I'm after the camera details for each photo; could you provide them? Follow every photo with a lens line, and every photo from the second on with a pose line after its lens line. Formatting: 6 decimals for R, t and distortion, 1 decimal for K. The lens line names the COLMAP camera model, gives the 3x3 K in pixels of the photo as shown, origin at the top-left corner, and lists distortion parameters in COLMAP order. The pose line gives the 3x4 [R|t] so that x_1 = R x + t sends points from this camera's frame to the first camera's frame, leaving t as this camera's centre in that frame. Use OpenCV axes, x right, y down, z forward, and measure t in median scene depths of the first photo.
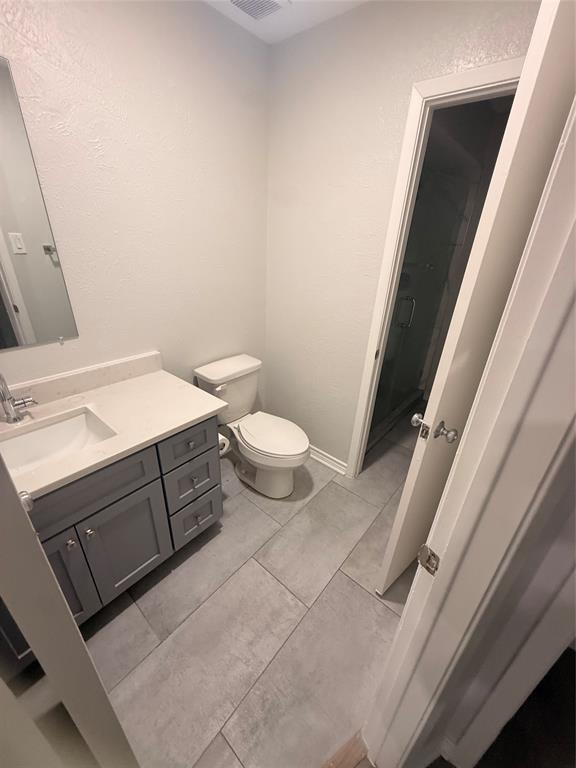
lens RADIAL K [[314.2, 0, 288.0], [0, 314.2, 384.0], [0, 0, 1]] dist [0.000091, 0.000520]
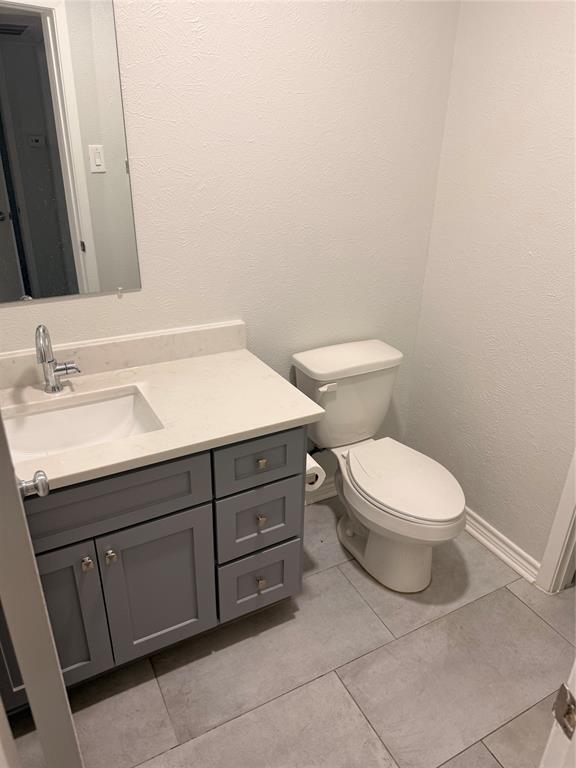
lens RADIAL K [[557.5, 0, 288.0], [0, 557.5, 384.0], [0, 0, 1]] dist [0.095143, -0.149960]
pose [[0.927867, 0.128471, -0.350084, 0.115280], [-0.137286, 0.990531, -0.000369, 0.017691], [0.346722, 0.048404, 0.936718, -0.076711]]
